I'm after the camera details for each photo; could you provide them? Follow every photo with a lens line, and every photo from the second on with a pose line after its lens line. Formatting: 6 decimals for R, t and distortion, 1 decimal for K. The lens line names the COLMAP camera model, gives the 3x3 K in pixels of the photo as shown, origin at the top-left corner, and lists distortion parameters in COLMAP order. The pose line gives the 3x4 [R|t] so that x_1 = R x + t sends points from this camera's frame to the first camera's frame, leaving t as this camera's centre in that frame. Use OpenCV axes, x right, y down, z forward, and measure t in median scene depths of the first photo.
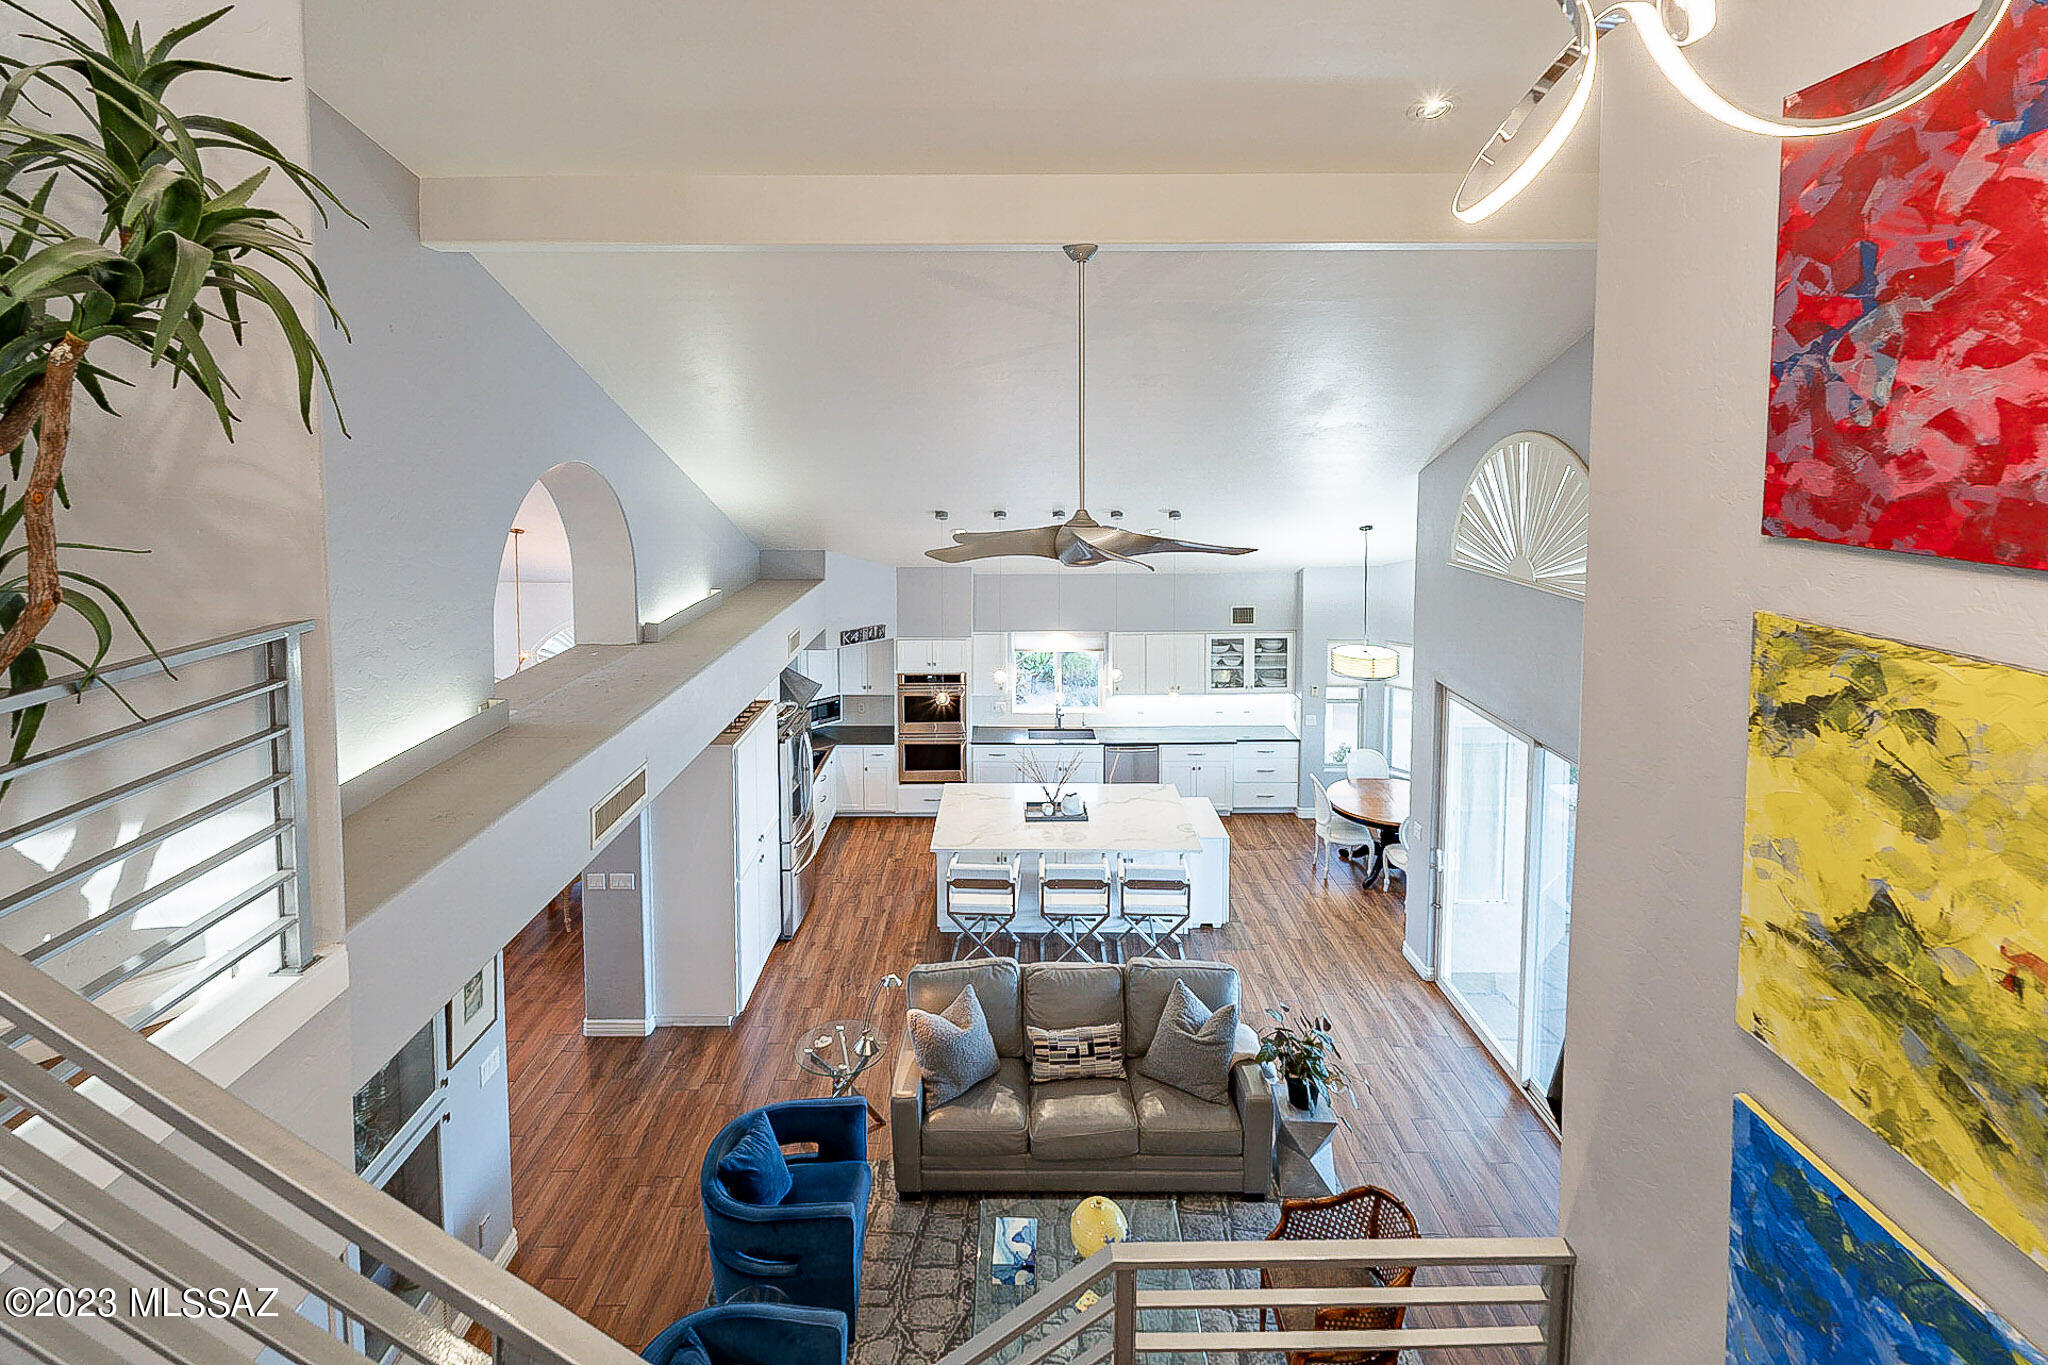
lens RADIAL K [[954.6, 0, 997.2], [0, 954.6, 502.0], [0, 0, 1]] dist [0.002311, 0.002289]
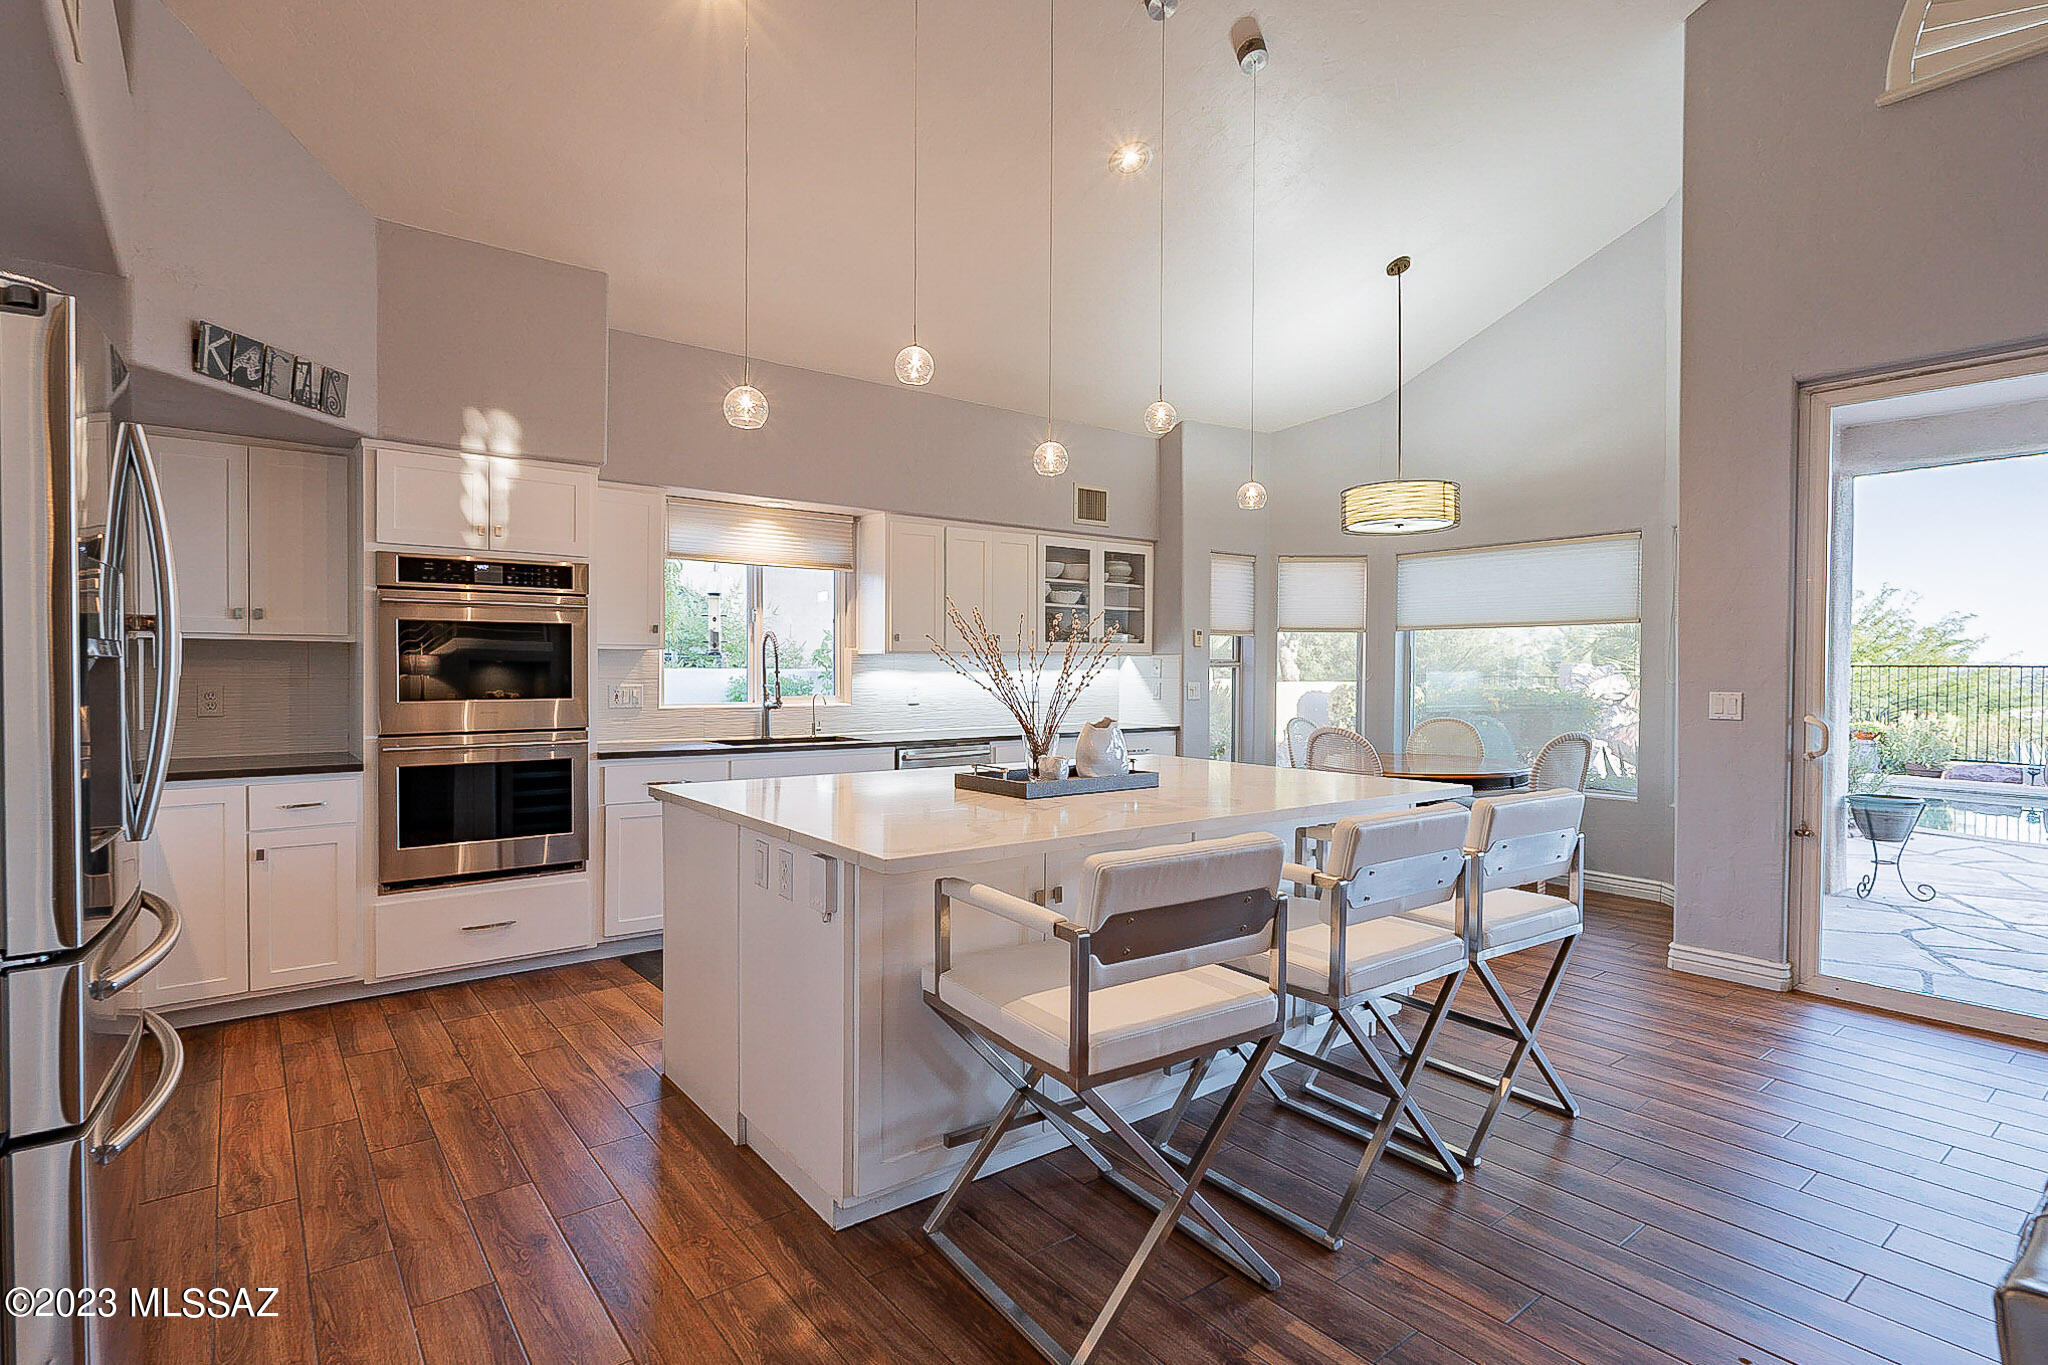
lens RADIAL K [[1011.4, 0, 1028.1], [0, 1011.4, 681.2], [0, 0, 1]] dist [-0.001899, 0.000336]
pose [[0.776894, -0.014019, 0.629476, -0.149472], [0.045019, 0.998430, -0.033327, 0.246119], [-0.628020, 0.054230, 0.776305, 0.585437]]
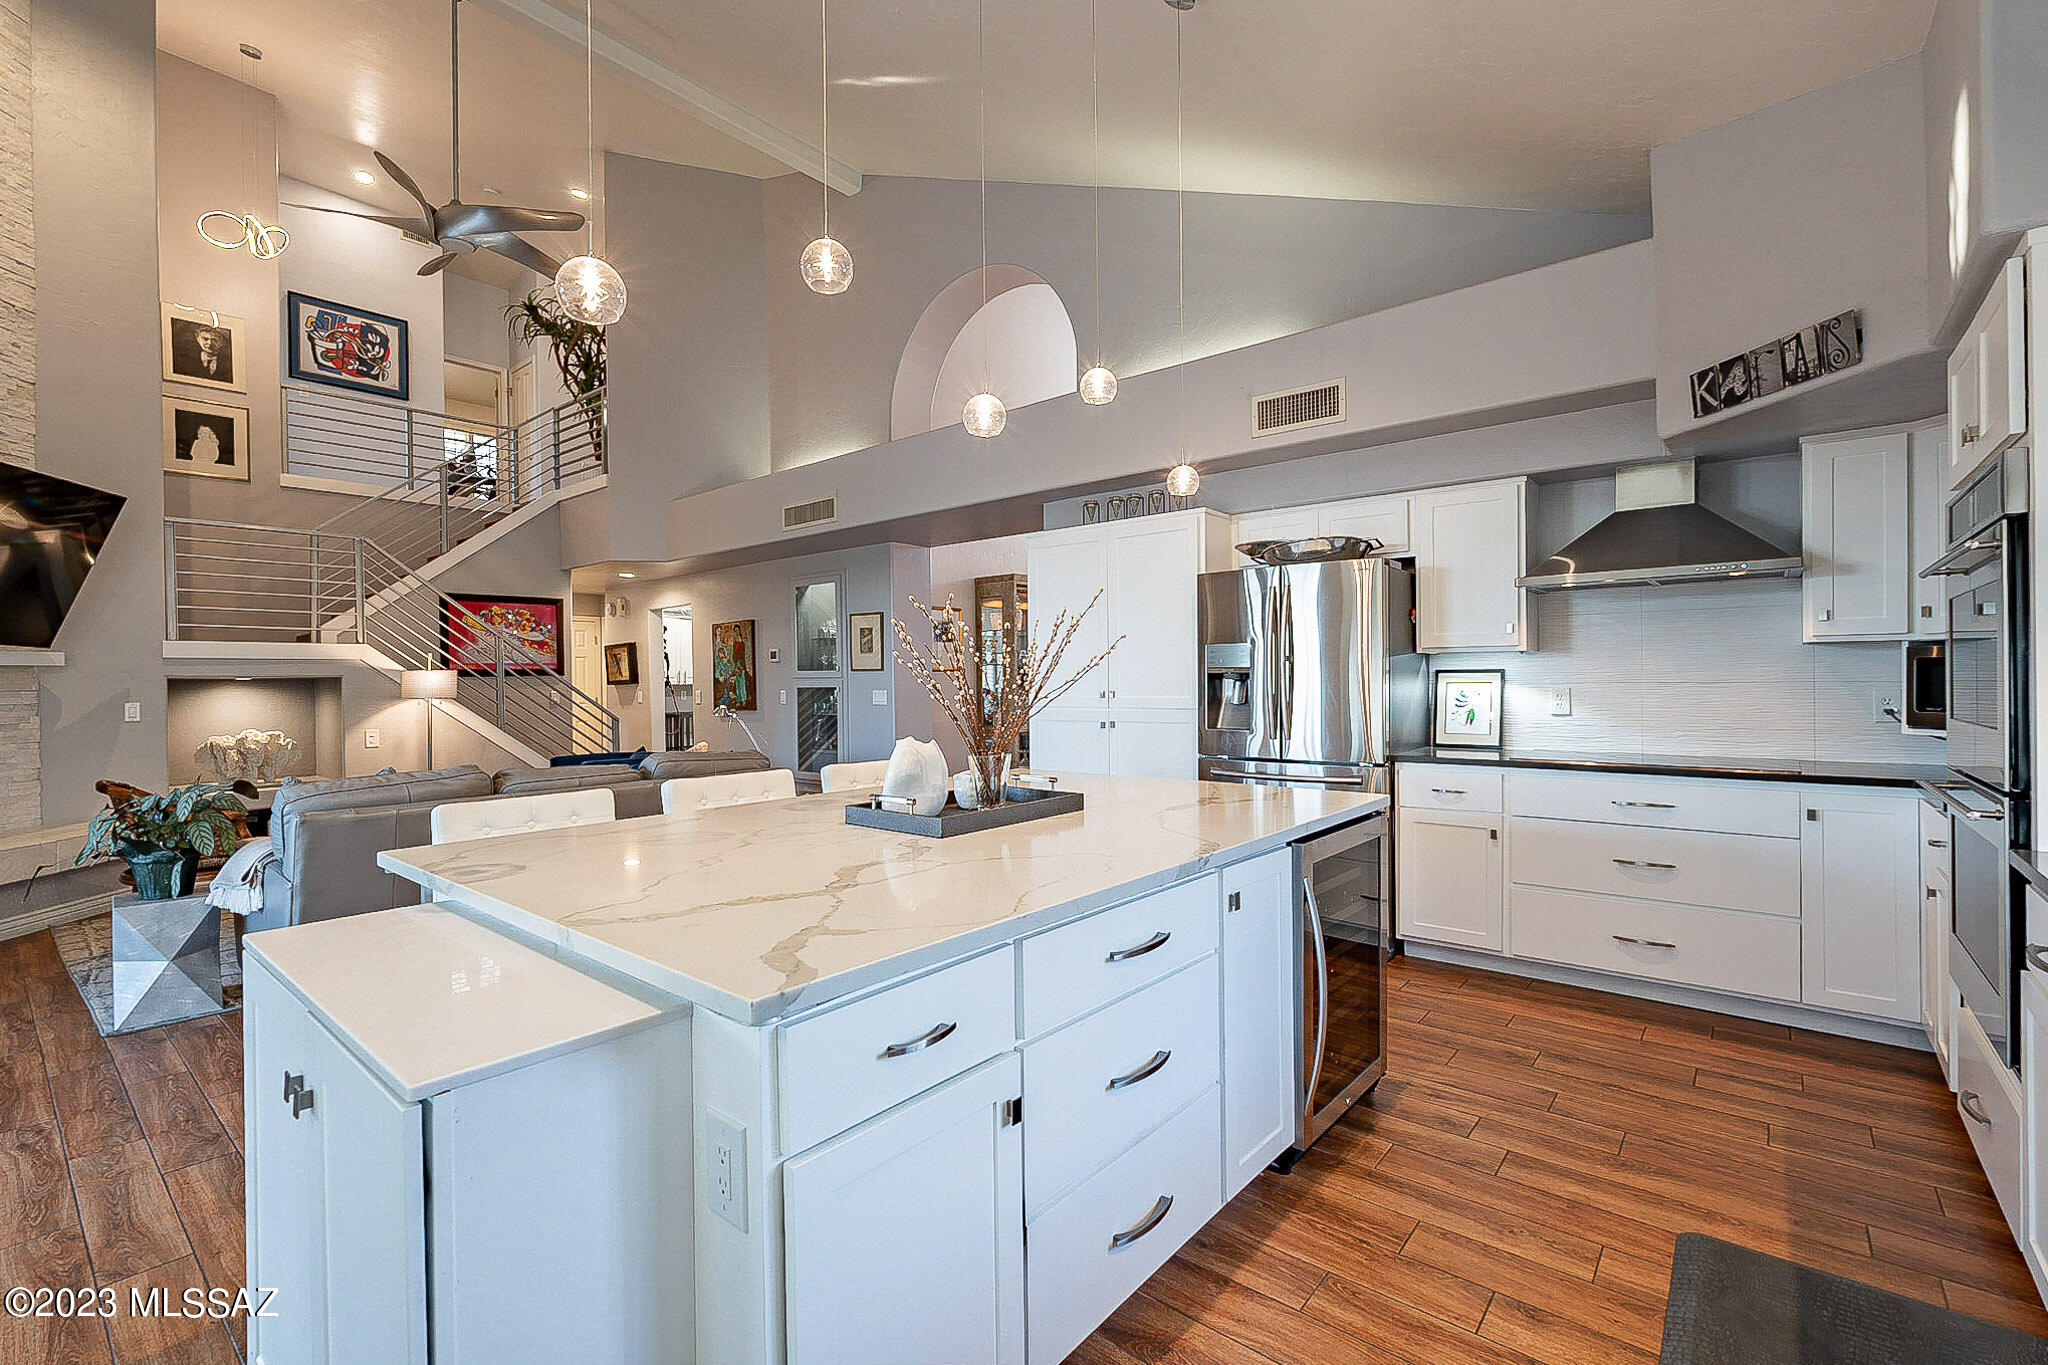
lens RADIAL K [[896.5, 0, 1022.0], [0, 896.5, 681.9], [0, 0, 1]] dist [-0.003994, 0.000444]
pose [[-0.632870, 0.000892, -0.774258, 0.220079], [-0.047353, 0.998083, 0.039855, 0.224099], [0.772809, 0.061887, -0.631614, 0.971695]]
